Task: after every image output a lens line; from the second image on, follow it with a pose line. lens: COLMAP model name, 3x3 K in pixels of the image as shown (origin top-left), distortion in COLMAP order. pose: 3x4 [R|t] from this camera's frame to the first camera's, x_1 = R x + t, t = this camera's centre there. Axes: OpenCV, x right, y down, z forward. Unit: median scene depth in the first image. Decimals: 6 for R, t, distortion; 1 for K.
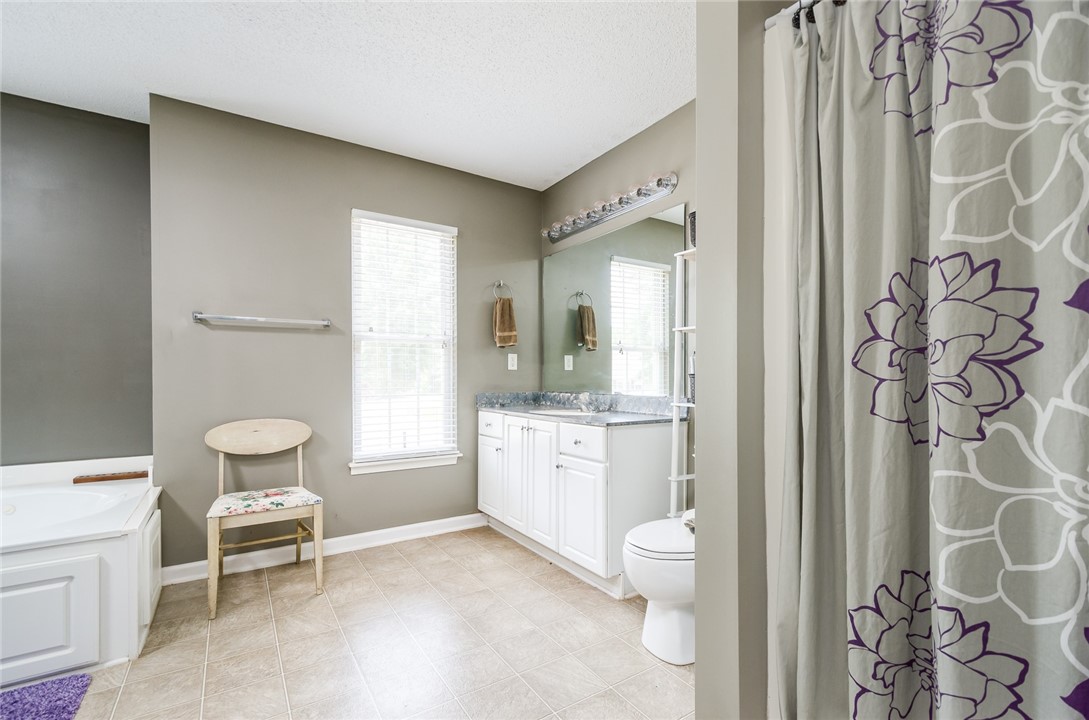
lens RADIAL K [[483.9, 0, 543.4], [0, 483.9, 377.7], [0, 0, 1]] dist [0.000752, -0.000081]
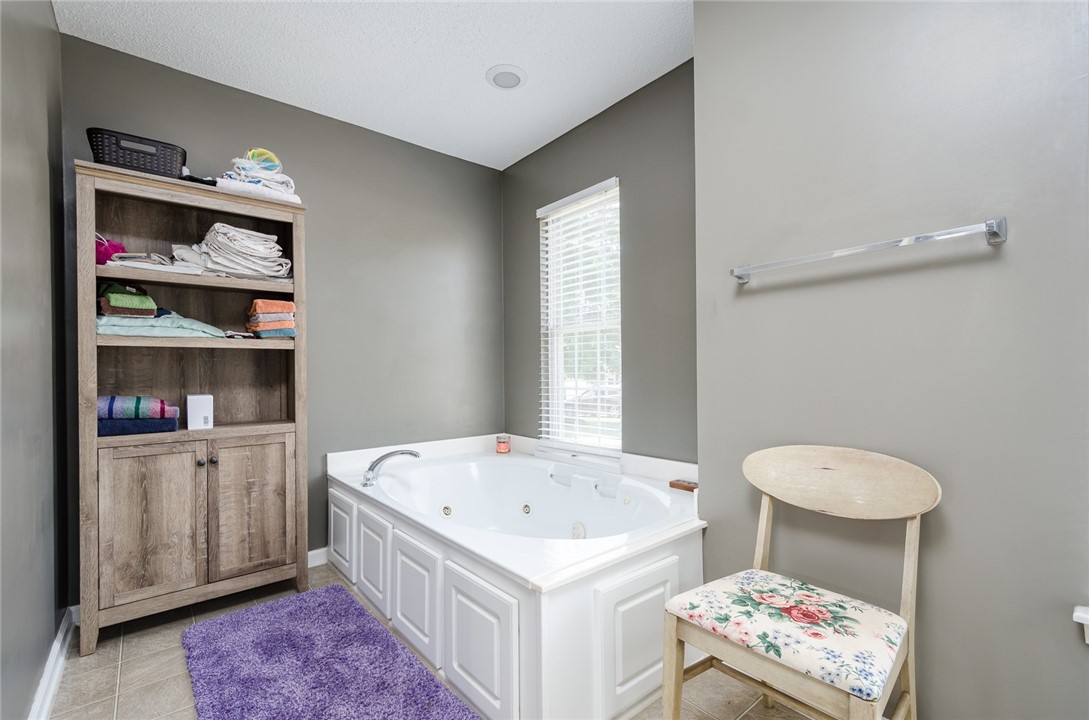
lens RADIAL K [[483.9, 0, 543.4], [0, 483.9, 377.7], [0, 0, 1]] dist [0.000752, -0.000081]
pose [[0.115180, 0.016655, -0.993205, -0.117821], [0.002993, 0.999849, 0.017113, 0.001452], [0.993340, -0.004944, 0.115112, 0.685212]]
